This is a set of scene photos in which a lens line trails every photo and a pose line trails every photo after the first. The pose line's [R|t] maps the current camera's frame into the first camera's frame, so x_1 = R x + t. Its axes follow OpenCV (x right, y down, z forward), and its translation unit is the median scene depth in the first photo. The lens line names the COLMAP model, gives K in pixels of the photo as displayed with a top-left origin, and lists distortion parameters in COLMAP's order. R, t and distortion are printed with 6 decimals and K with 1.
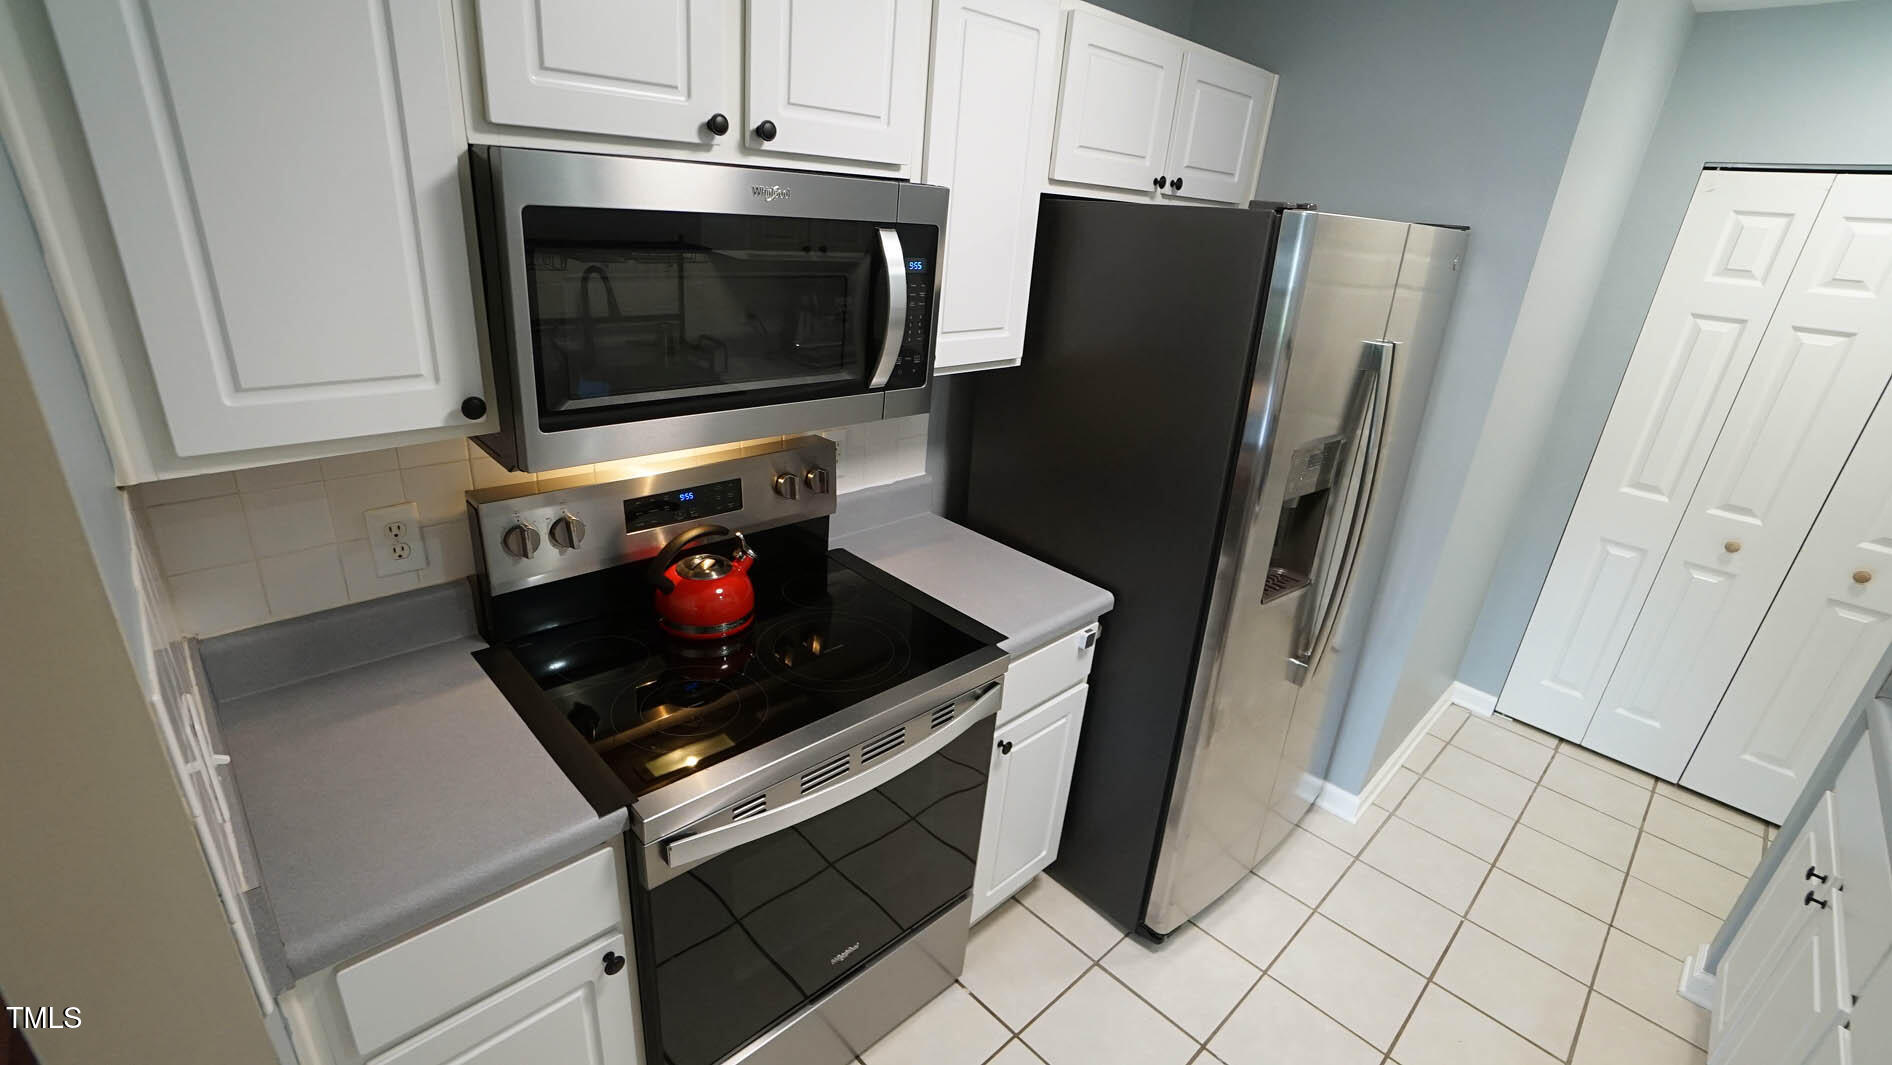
lens RADIAL K [[834.9, 0, 935.4], [0, 834.9, 539.9], [0, 0, 1]] dist [-0.061250, 0.021223]
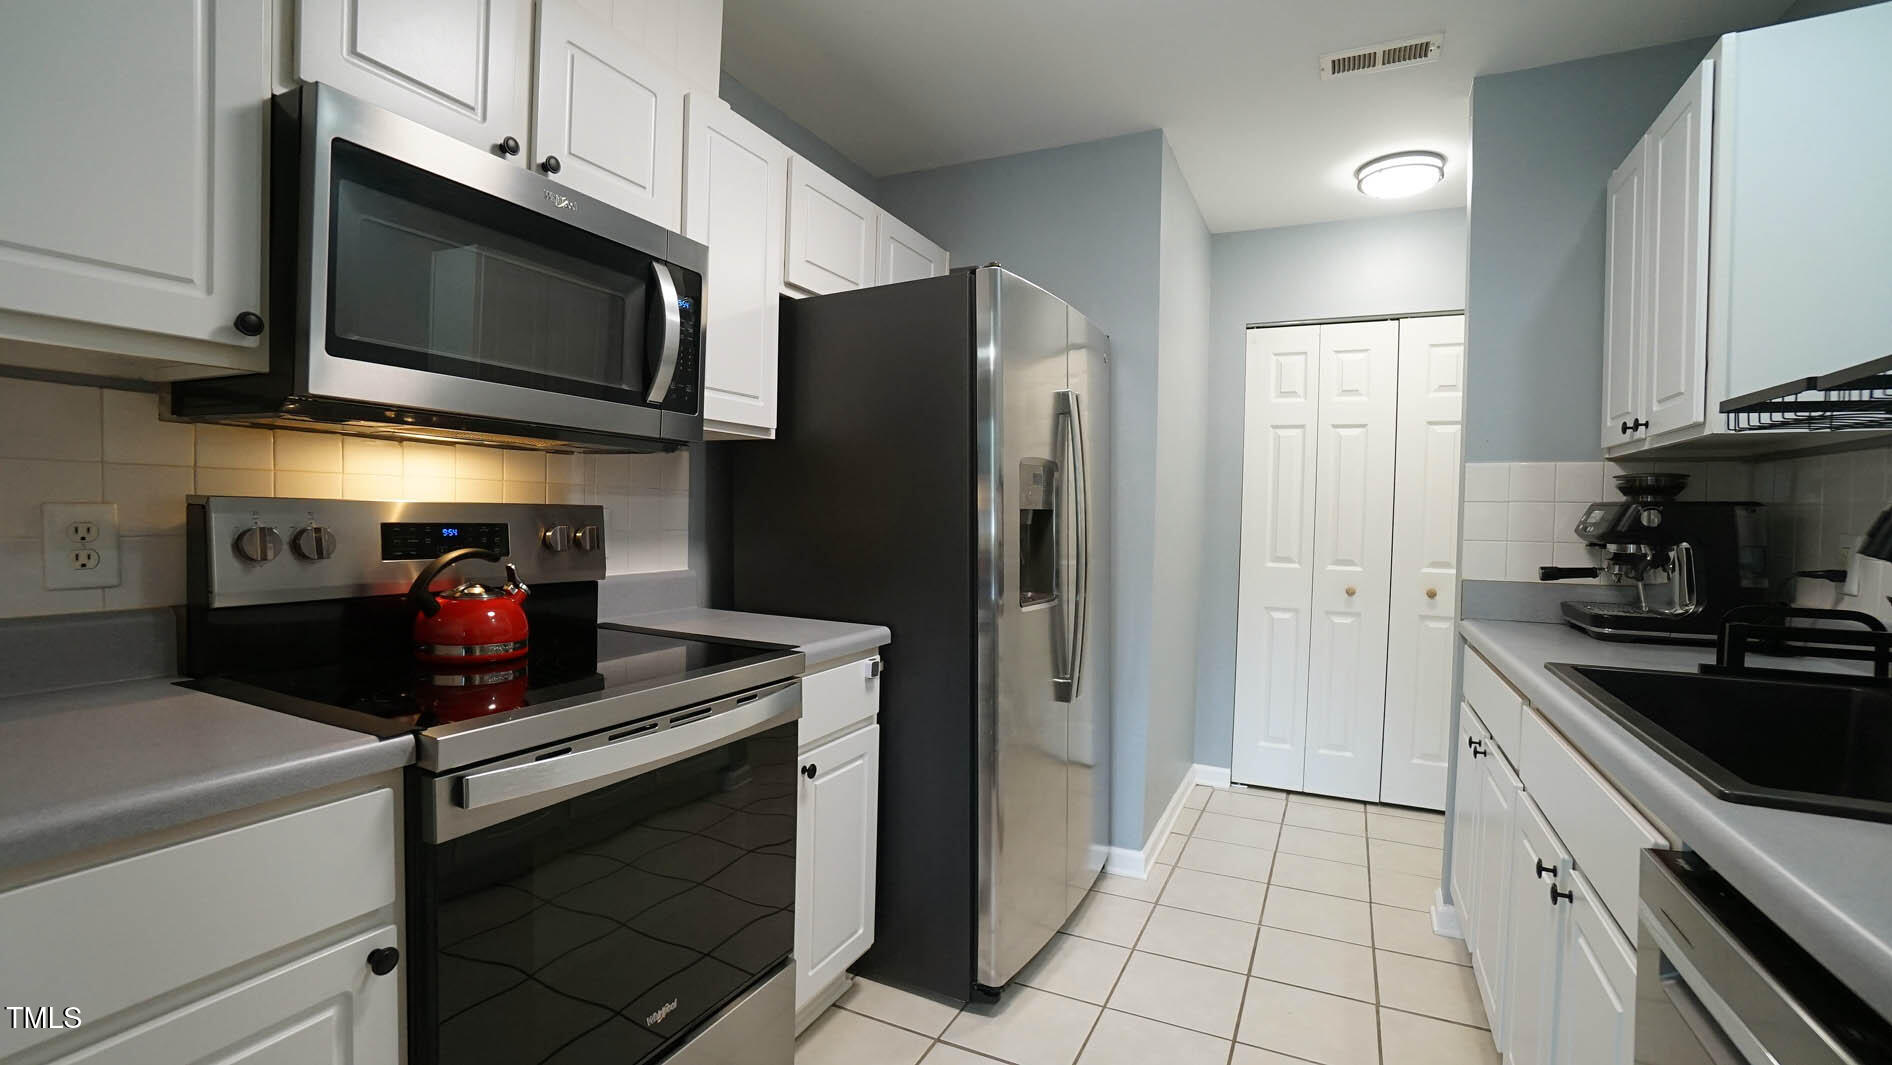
lens RADIAL K [[834.9, 0, 935.3], [0, 834.9, 537.8], [0, 0, 1]] dist [-0.061250, 0.021223]
pose [[0.939772, -0.065981, 0.335374, -0.075910], [0.175759, 0.934817, -0.308589, 0.284685], [-0.293152, 0.348948, 0.890111, 0.001112]]
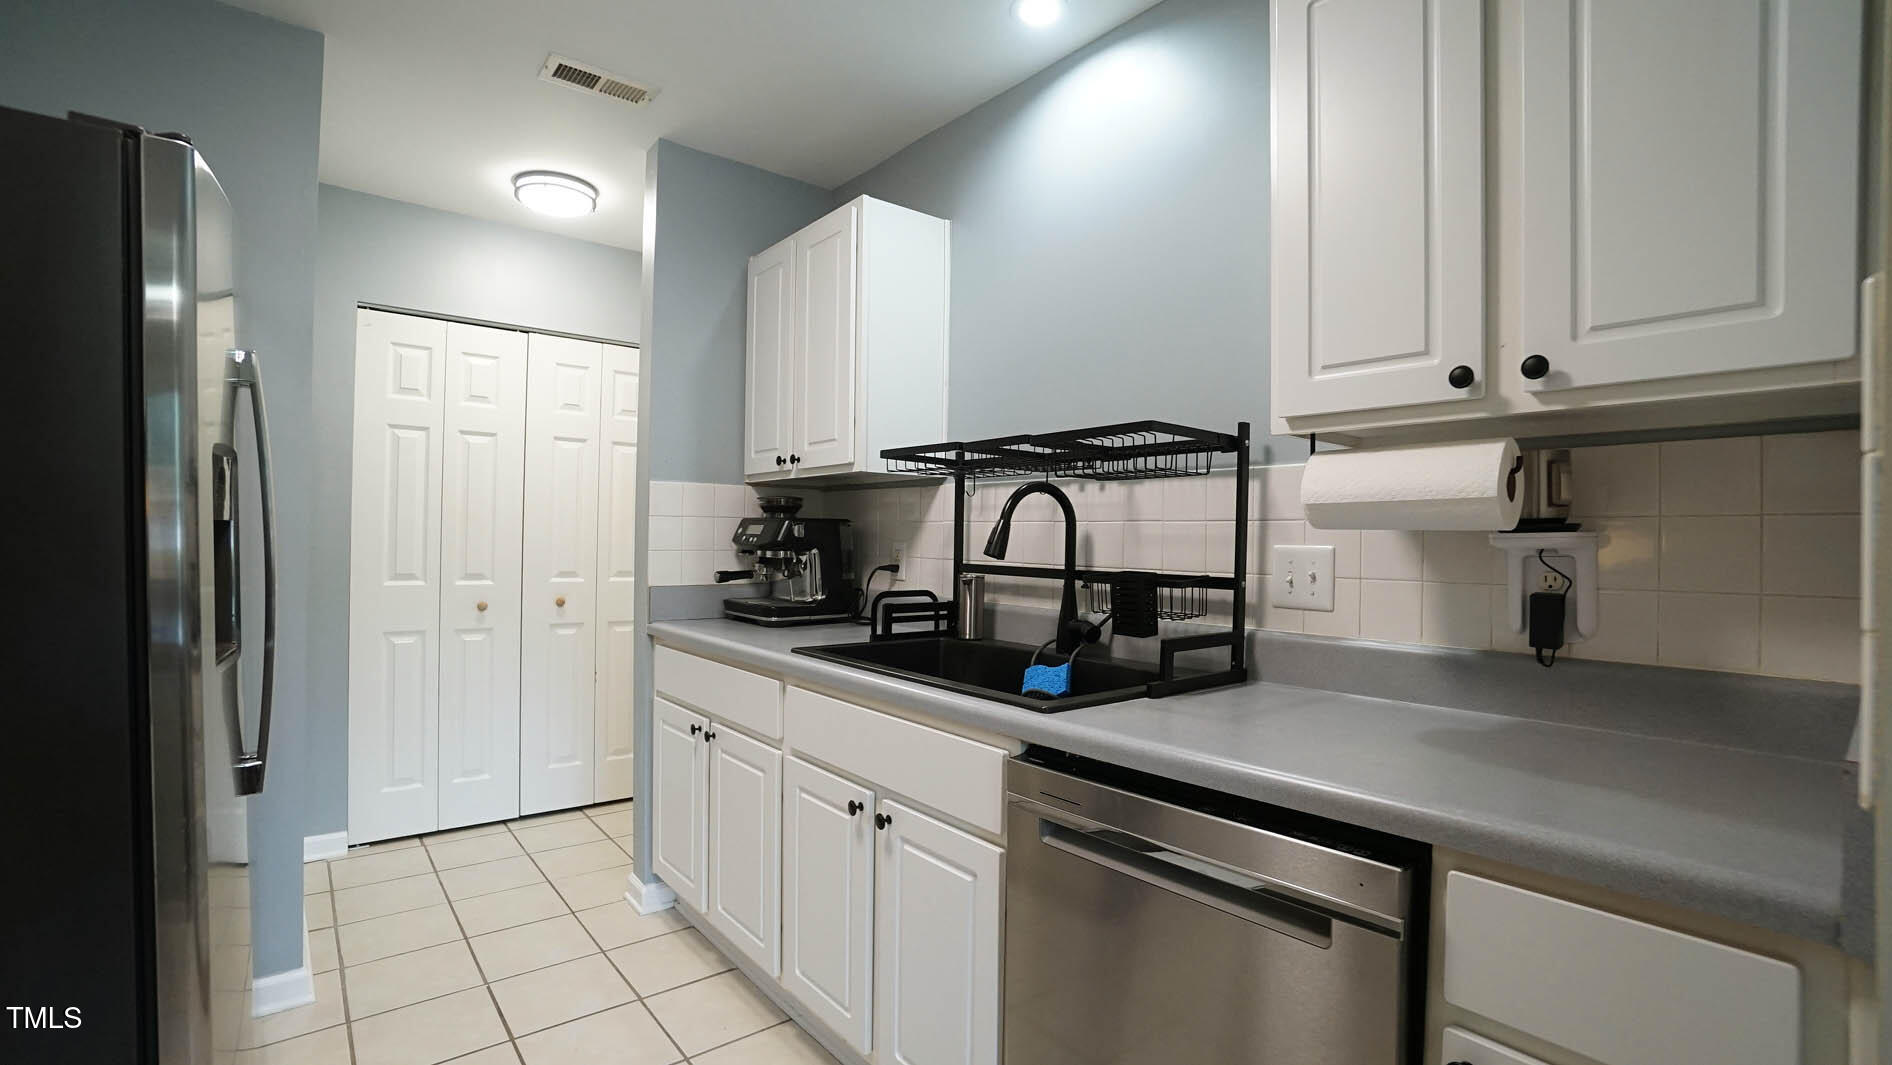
lens RADIAL K [[834.9, 0, 934.4], [0, 834.9, 539.6], [0, 0, 1]] dist [-0.061250, 0.021223]
pose [[0.088747, -0.072021, 0.993447, -0.231659], [0.372796, 0.927293, 0.033923, 0.168651], [-0.923659, 0.367343, 0.109144, 0.252773]]
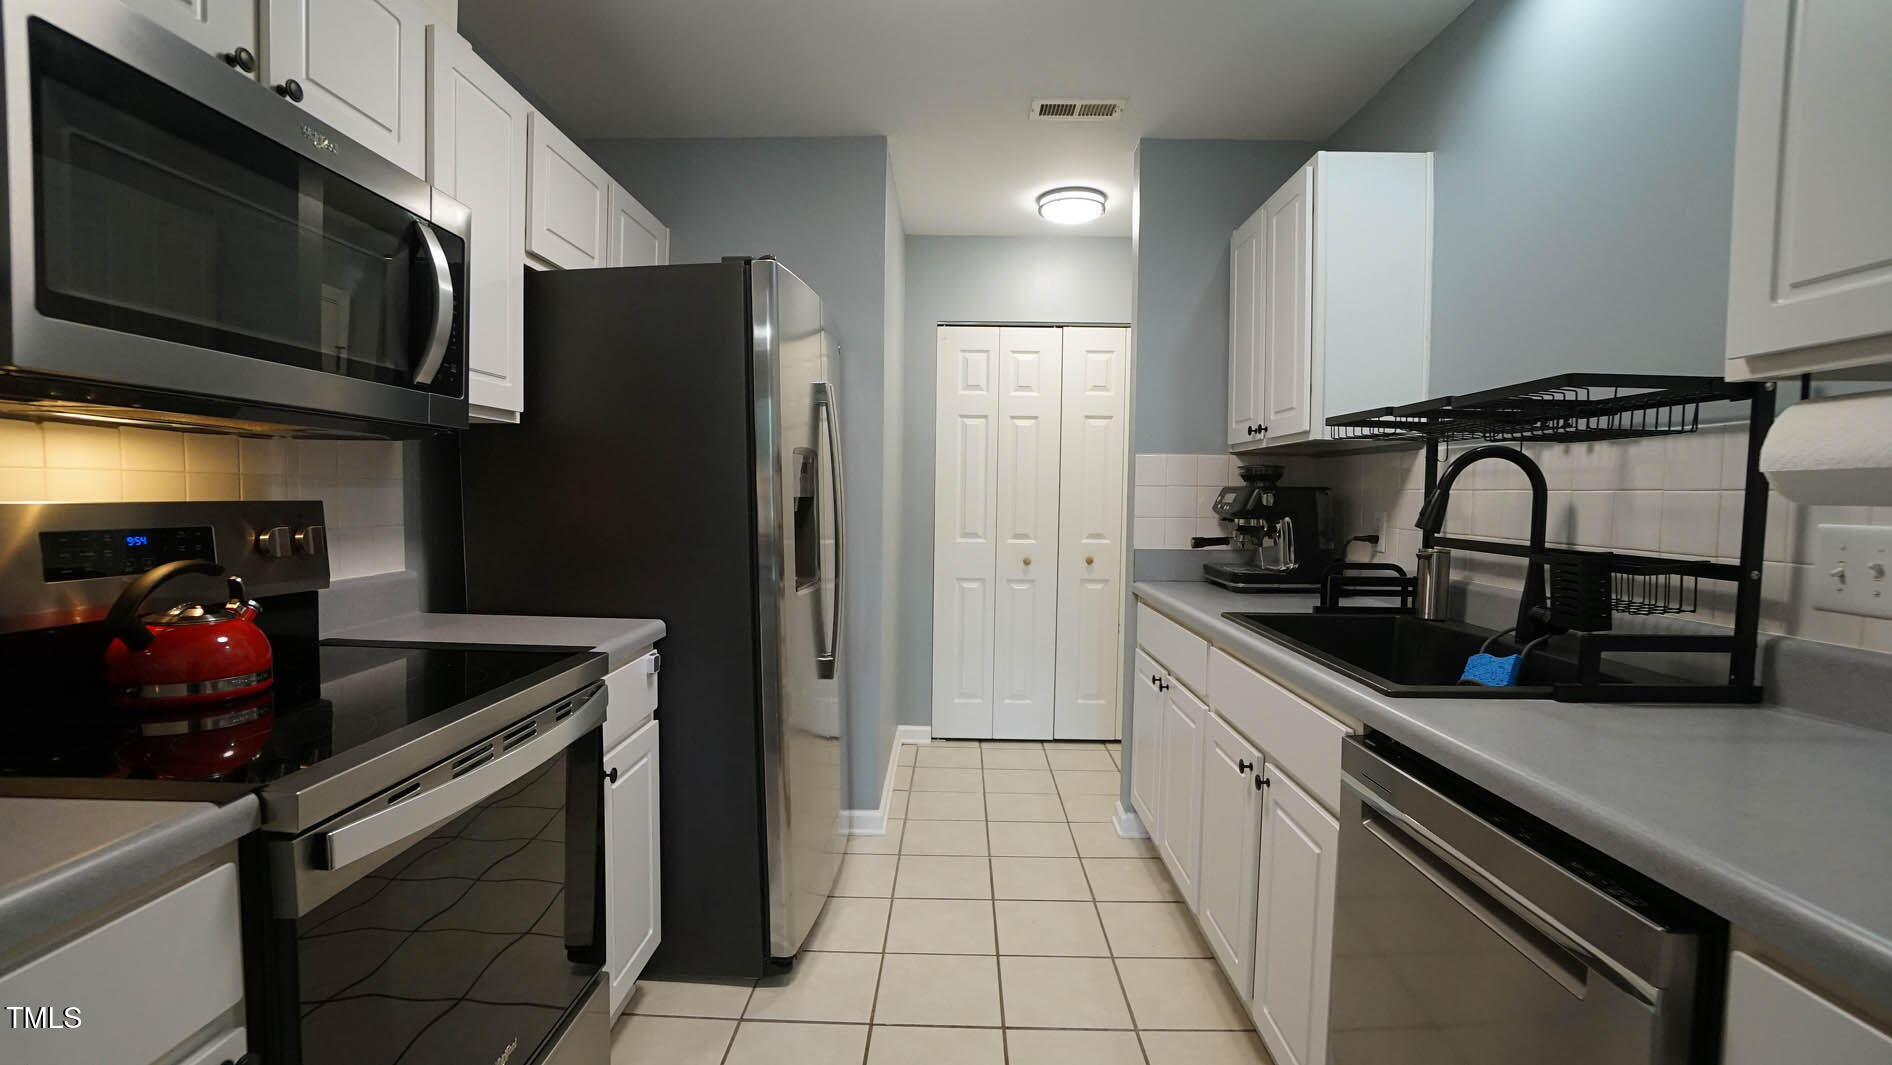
lens RADIAL K [[834.9, 0, 937.0], [0, 834.9, 539.1], [0, 0, 1]] dist [-0.061250, 0.021223]
pose [[0.709633, -0.104070, 0.696843, -0.241853], [0.307373, 0.935680, -0.173276, 0.243288], [-0.633989, 0.337153, 0.695978, 0.035465]]
